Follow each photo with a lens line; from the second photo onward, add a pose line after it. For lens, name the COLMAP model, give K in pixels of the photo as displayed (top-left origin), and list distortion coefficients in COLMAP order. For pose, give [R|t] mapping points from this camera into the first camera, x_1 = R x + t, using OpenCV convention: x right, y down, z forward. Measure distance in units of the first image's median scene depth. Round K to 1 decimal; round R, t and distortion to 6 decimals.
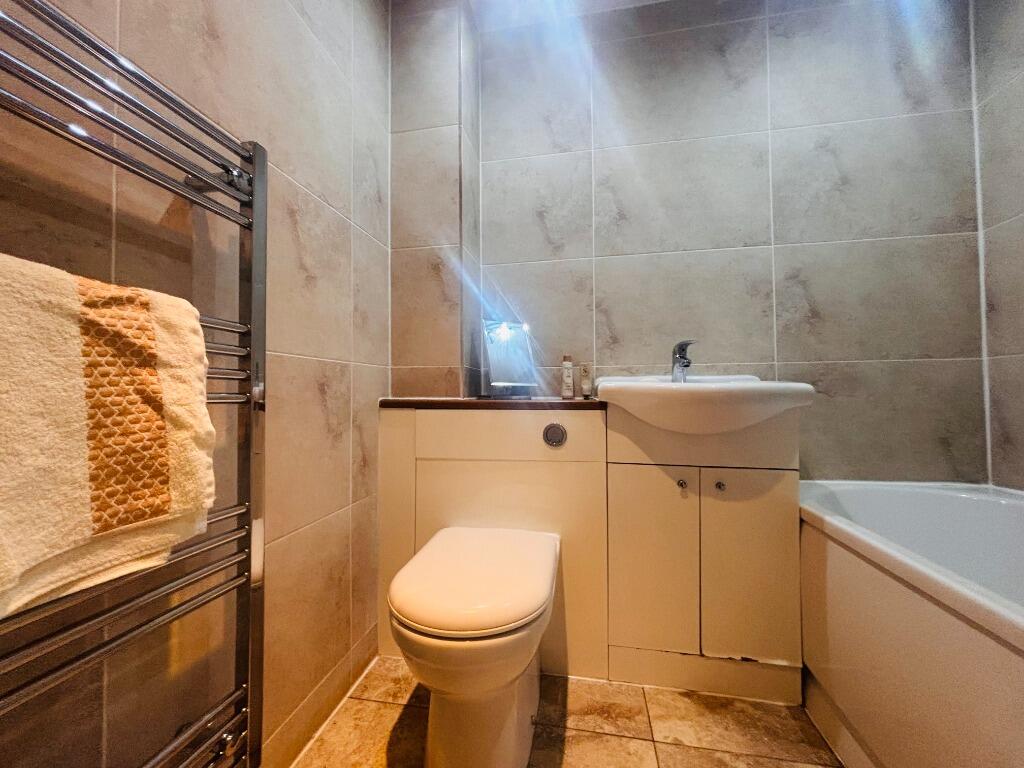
lens RADIAL K [[411.2, 0, 509.5], [0, 411.2, 386.5], [0, 0, 1]] dist [-0.000439, -0.000108]
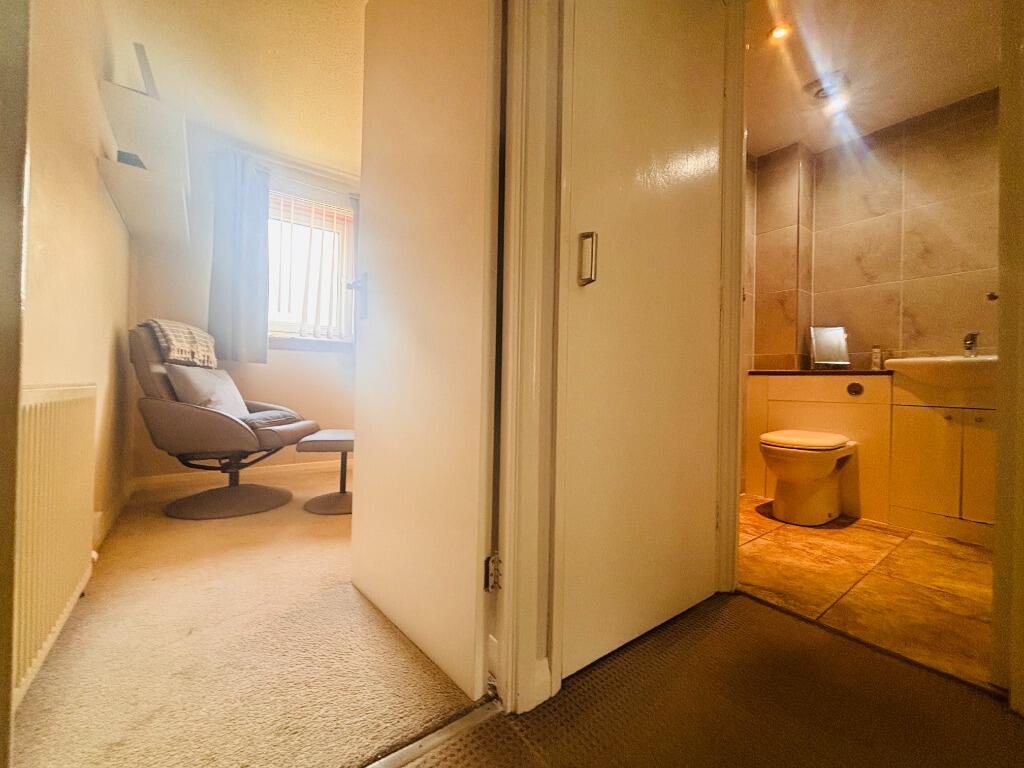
lens RADIAL K [[411.2, 0, 509.0], [0, 411.2, 384.4], [0, 0, 1]] dist [-0.000439, -0.000108]
pose [[0.736226, 0.021045, -0.676409, 0.188924], [-0.014194, 0.999777, 0.015657, 0.080487], [0.676587, -0.001926, 0.736360, -1.261889]]
